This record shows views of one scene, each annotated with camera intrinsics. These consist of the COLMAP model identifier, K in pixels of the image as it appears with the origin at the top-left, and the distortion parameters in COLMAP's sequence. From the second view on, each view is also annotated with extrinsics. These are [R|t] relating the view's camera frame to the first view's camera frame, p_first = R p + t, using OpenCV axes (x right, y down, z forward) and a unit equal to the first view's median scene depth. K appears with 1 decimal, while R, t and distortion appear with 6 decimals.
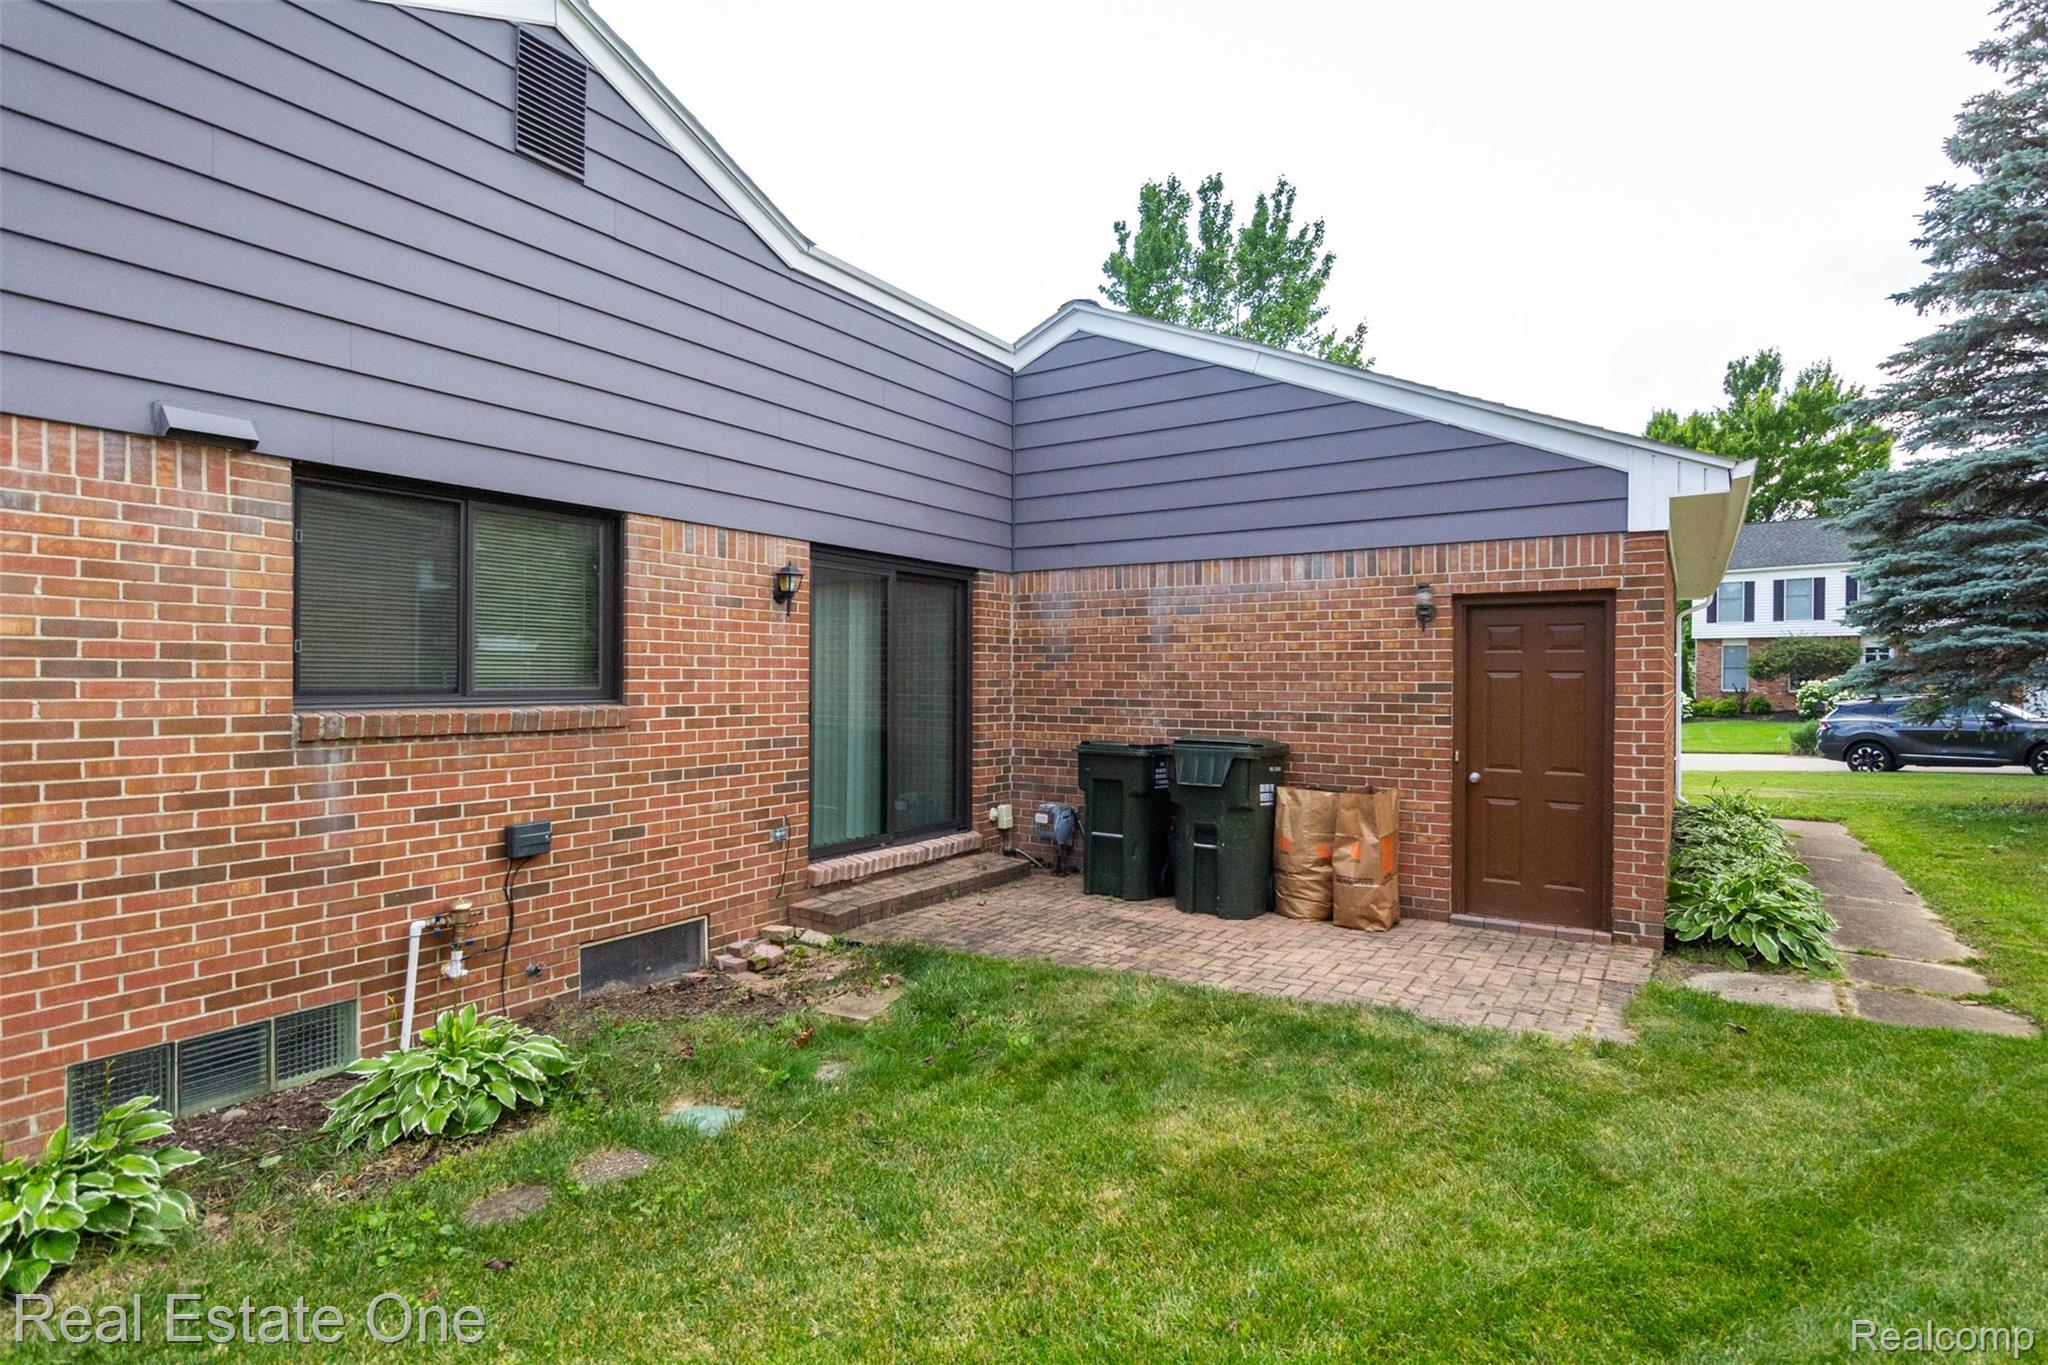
lens RADIAL K [[1053.3, 0, 1024.0], [0, 1053.3, 682.5], [0, 0, 1]] dist [-0.001753, -0.000073]
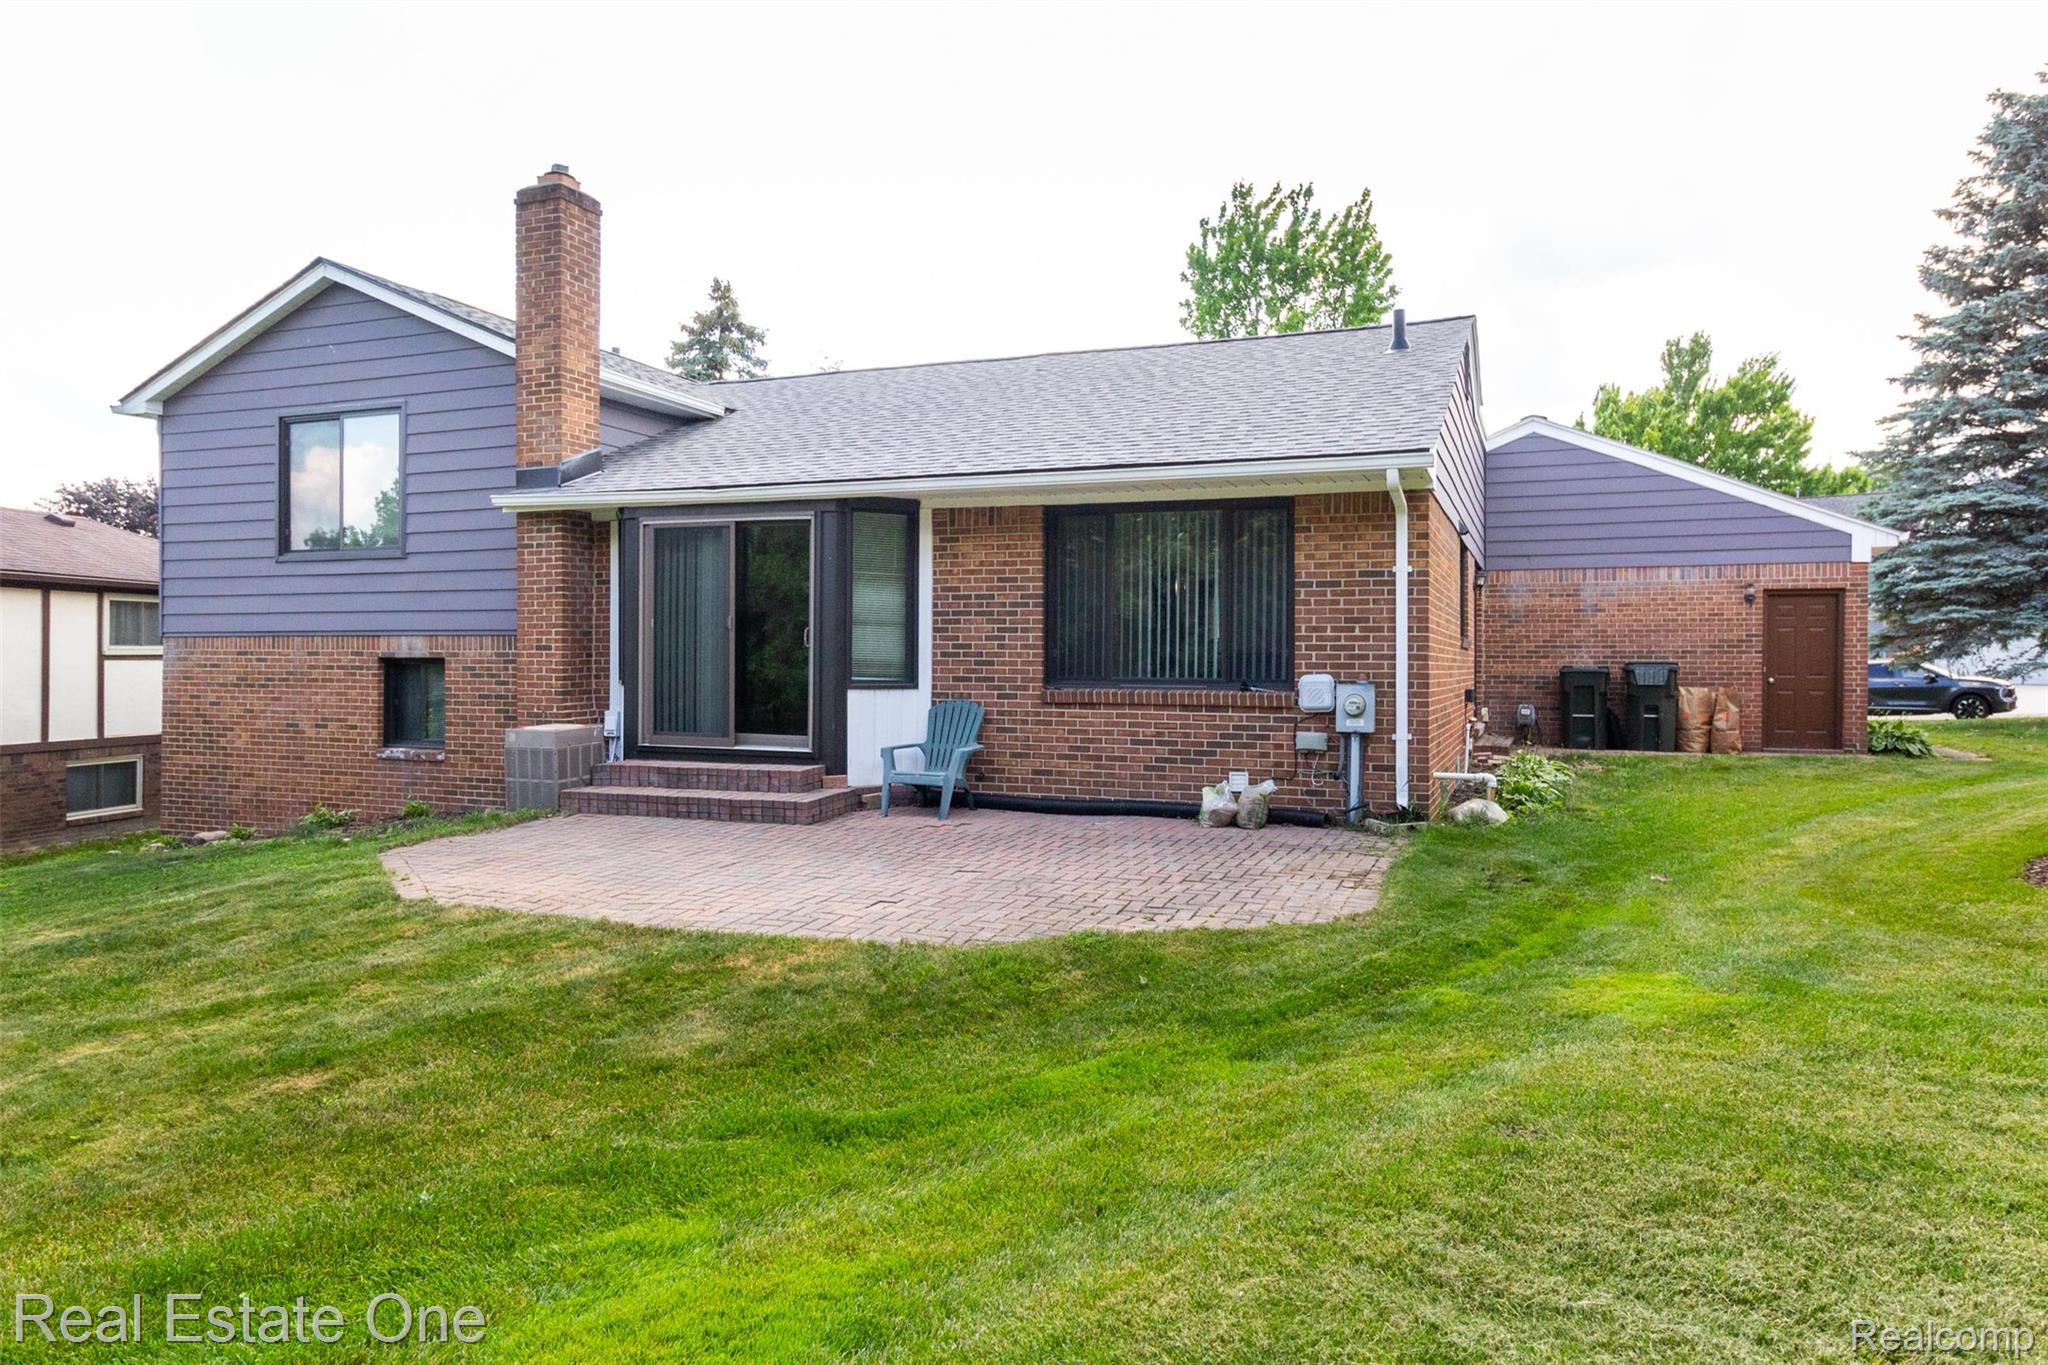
lens RADIAL K [[1327.8, 0, 1067.7], [0, 1327.8, 672.7], [0, 0, 1]] dist [-0.000865, -0.000139]
pose [[0.979141, -0.002855, 0.203161, -1.202798], [0.002214, 0.999992, 0.003378, 0.055073], [-0.203169, -0.002858, 0.979139, -1.035626]]
